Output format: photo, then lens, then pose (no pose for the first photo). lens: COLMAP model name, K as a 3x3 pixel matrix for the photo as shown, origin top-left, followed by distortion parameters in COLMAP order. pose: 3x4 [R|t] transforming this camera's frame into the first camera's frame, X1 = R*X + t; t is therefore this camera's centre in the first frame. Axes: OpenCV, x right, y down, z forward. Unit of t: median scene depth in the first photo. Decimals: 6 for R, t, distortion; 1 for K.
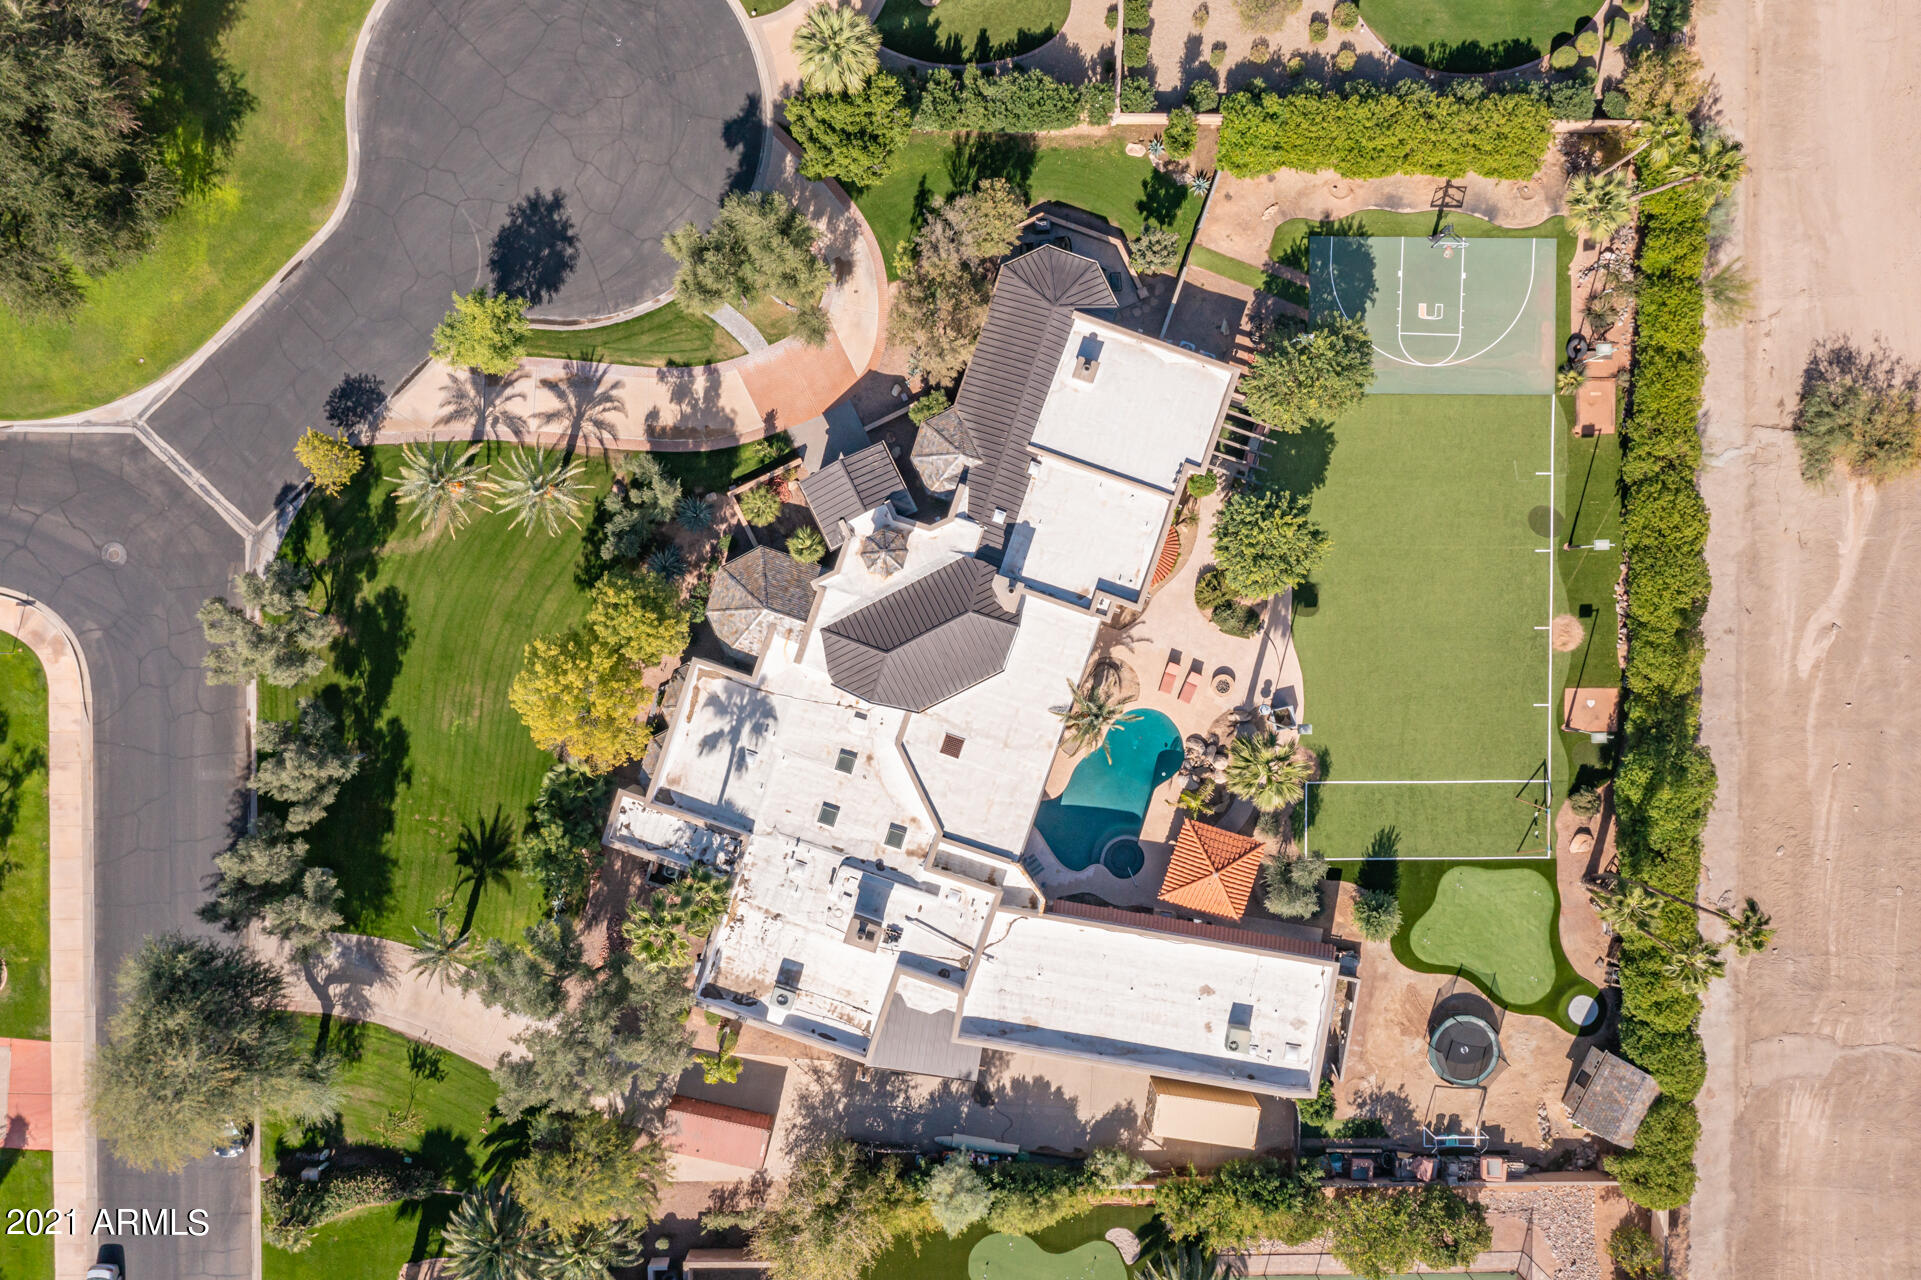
lens RADIAL K [[1510.8, 0, 967.9], [0, 1510.8, 643.9], [0, 0, 1]] dist [-0.011502, 0.005763]
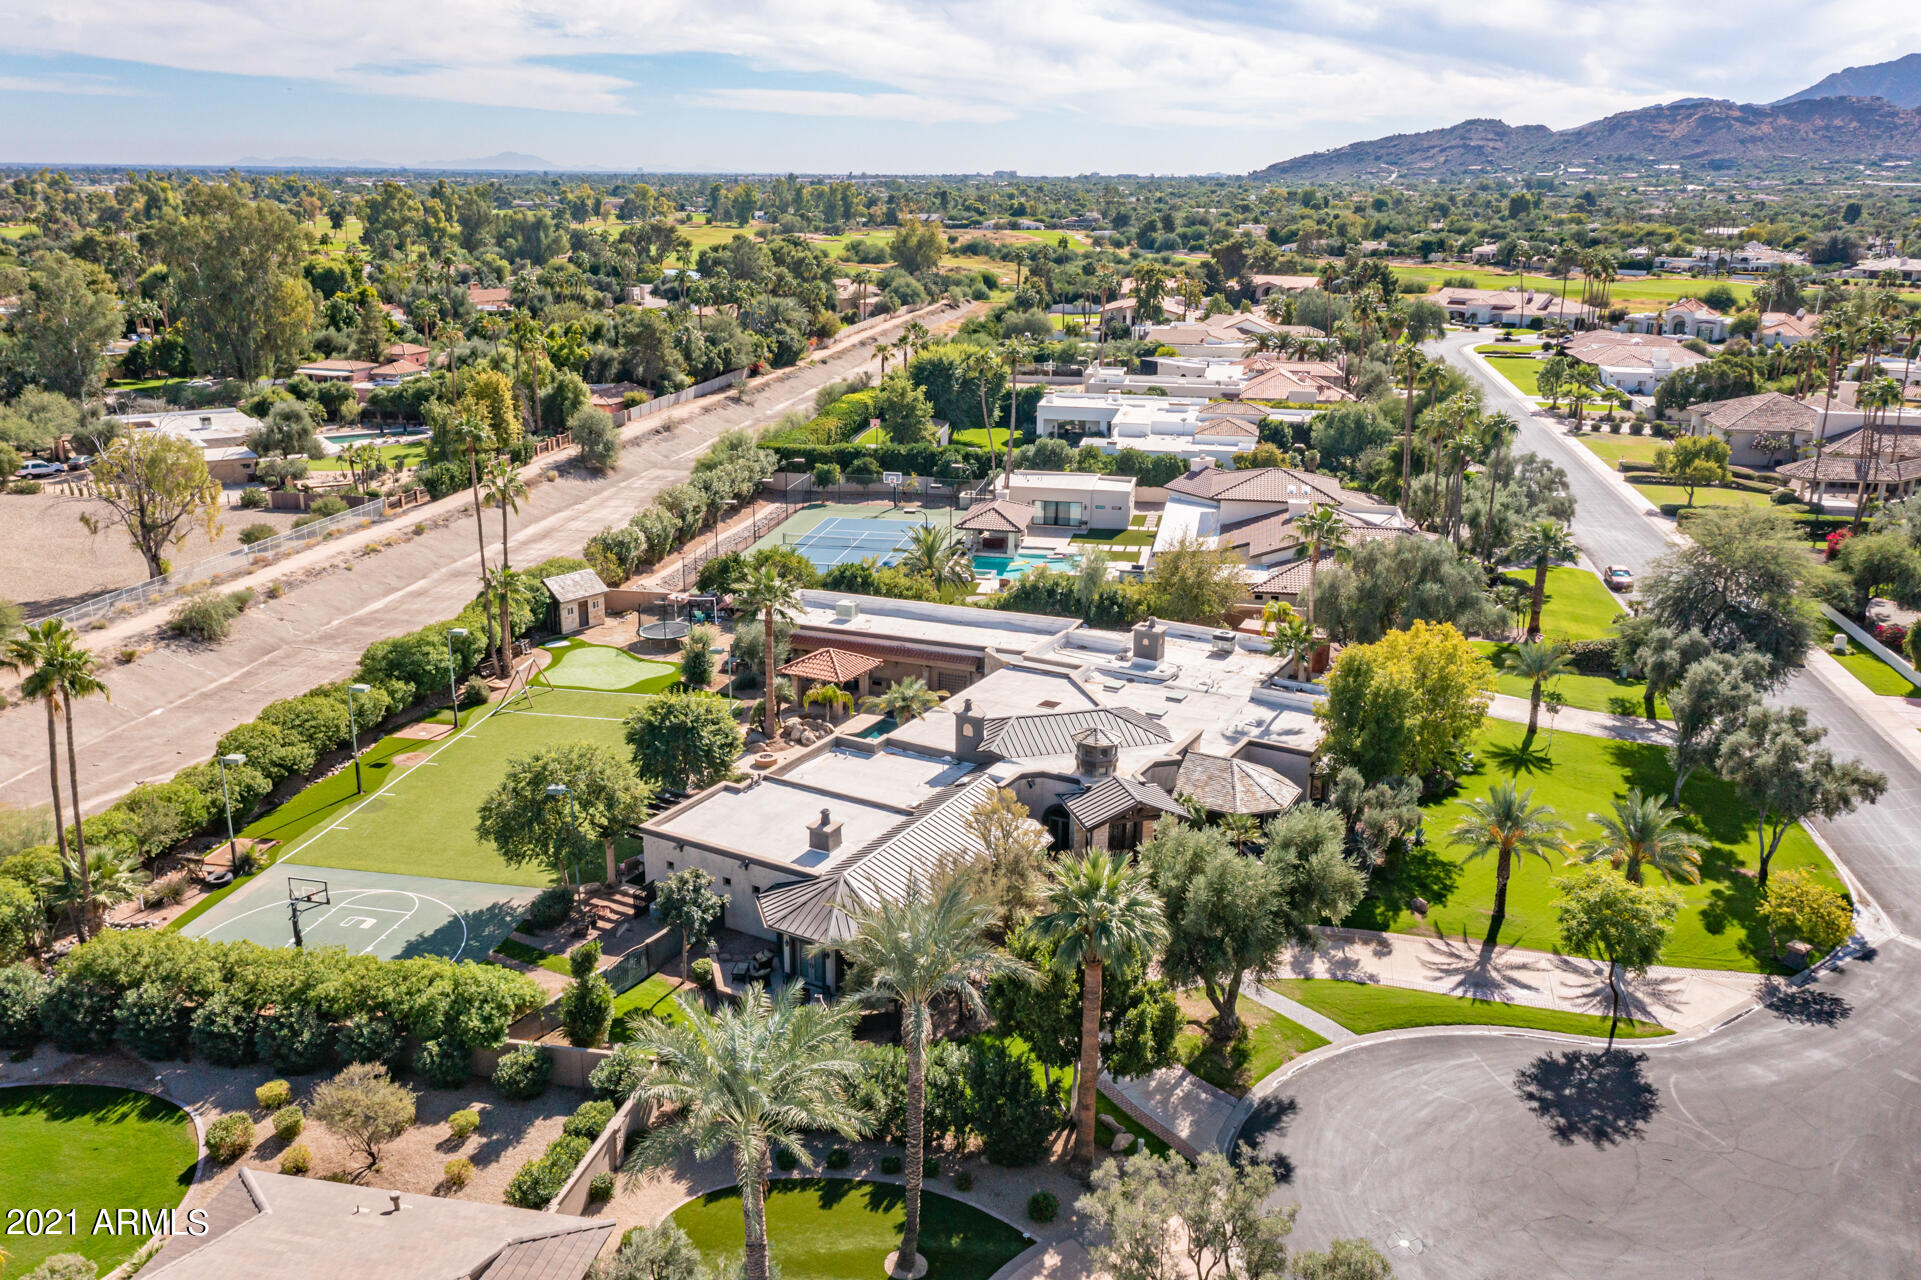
lens RADIAL K [[1521.9, 0, 964.6], [0, 1521.9, 641.3], [0, 0, 1]] dist [-0.011107, 0.011687]
pose [[-0.982958, -0.081916, 0.164569, -0.114995], [0.182136, -0.312734, 0.932215, -0.847402], [-0.024897, 0.946302, 0.322324, 0.606829]]
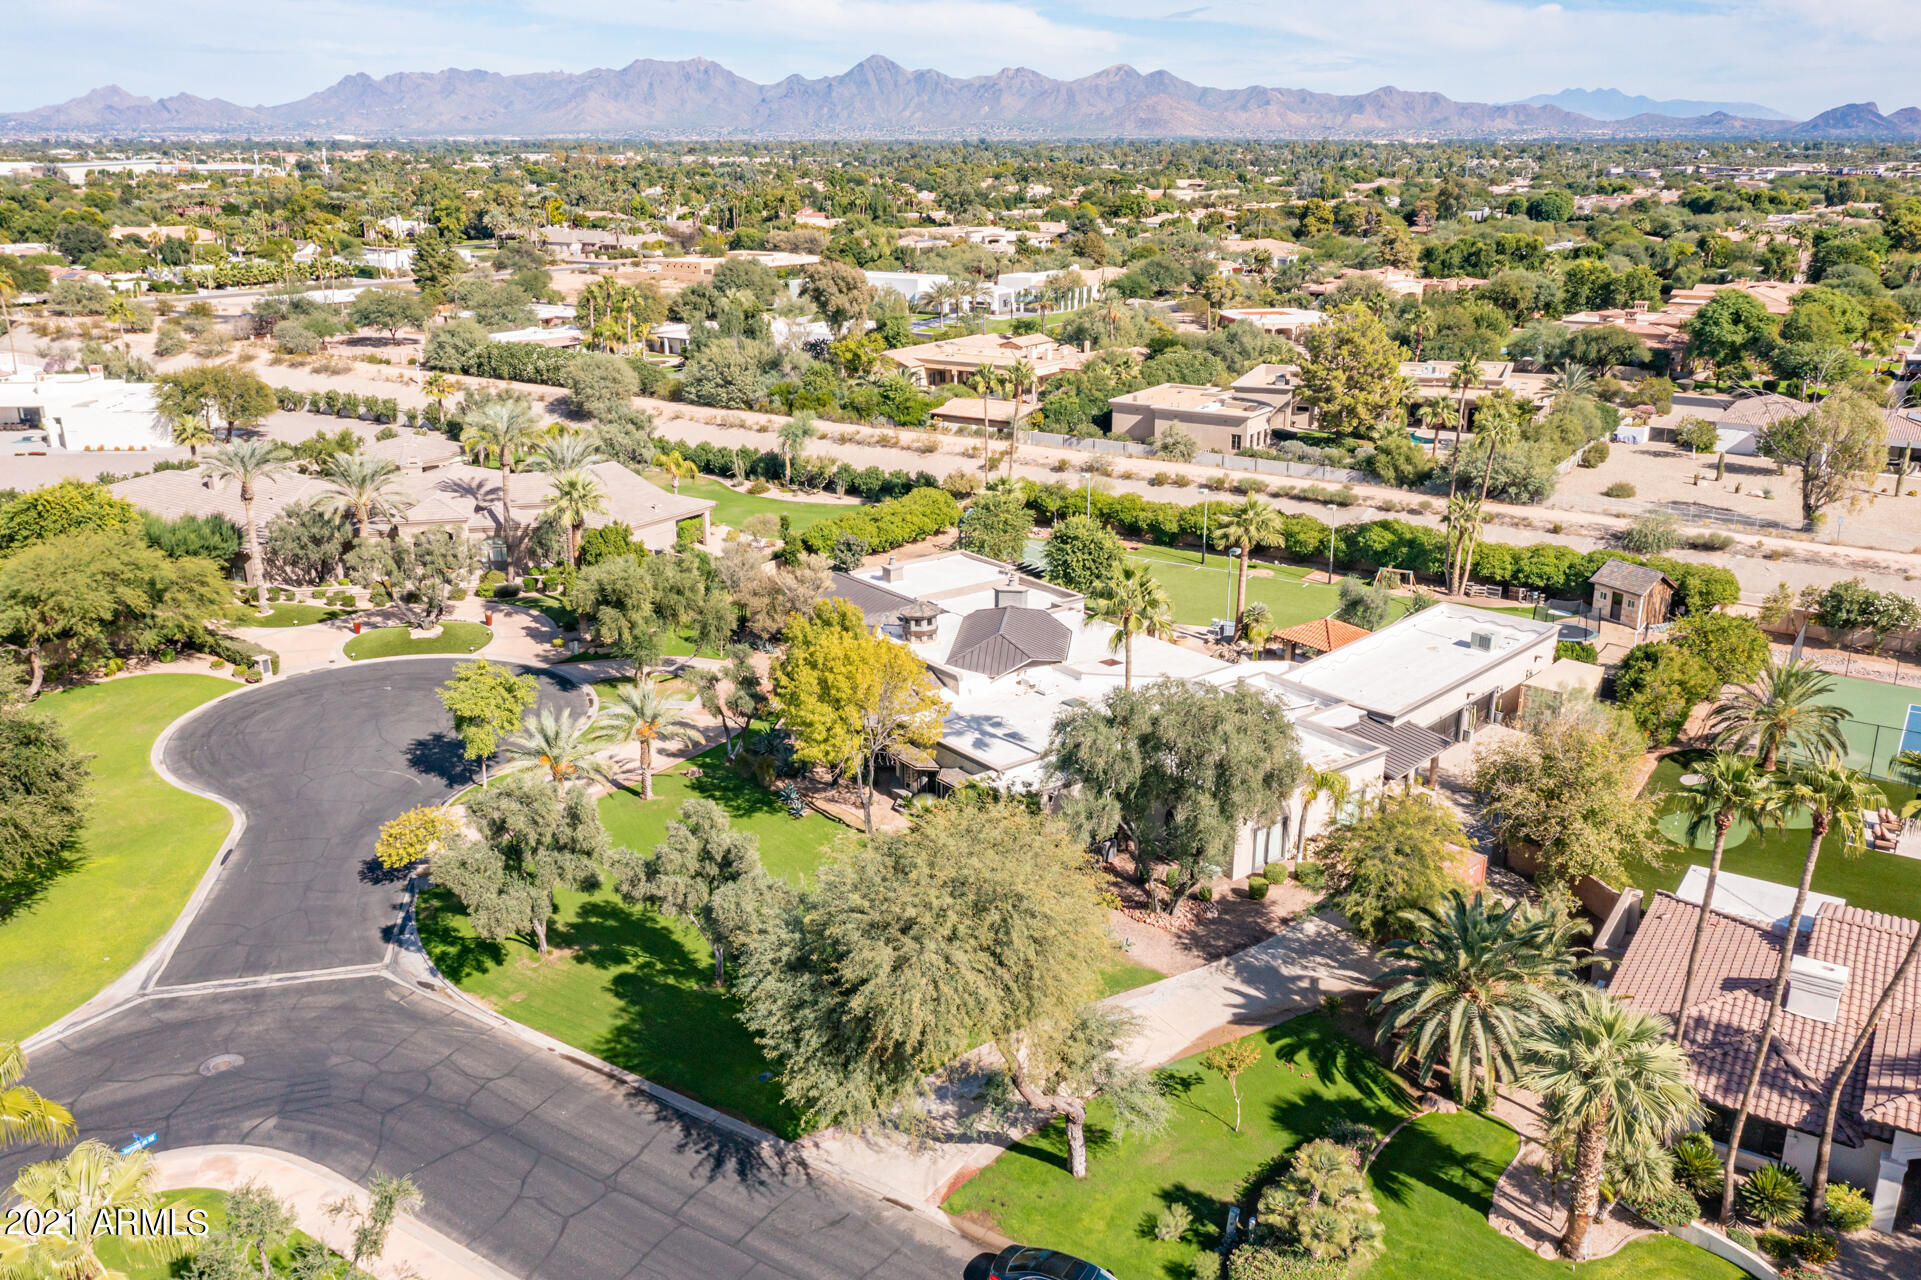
lens RADIAL K [[1521.9, 0, 964.6], [0, 1521.9, 641.3], [0, 0, 1]] dist [-0.011107, 0.011687]
pose [[0.552780, -0.275831, 0.786353, -0.839986], [0.832618, 0.143889, -0.534831, 0.514503], [0.034376, 0.950375, 0.309201, 0.636903]]
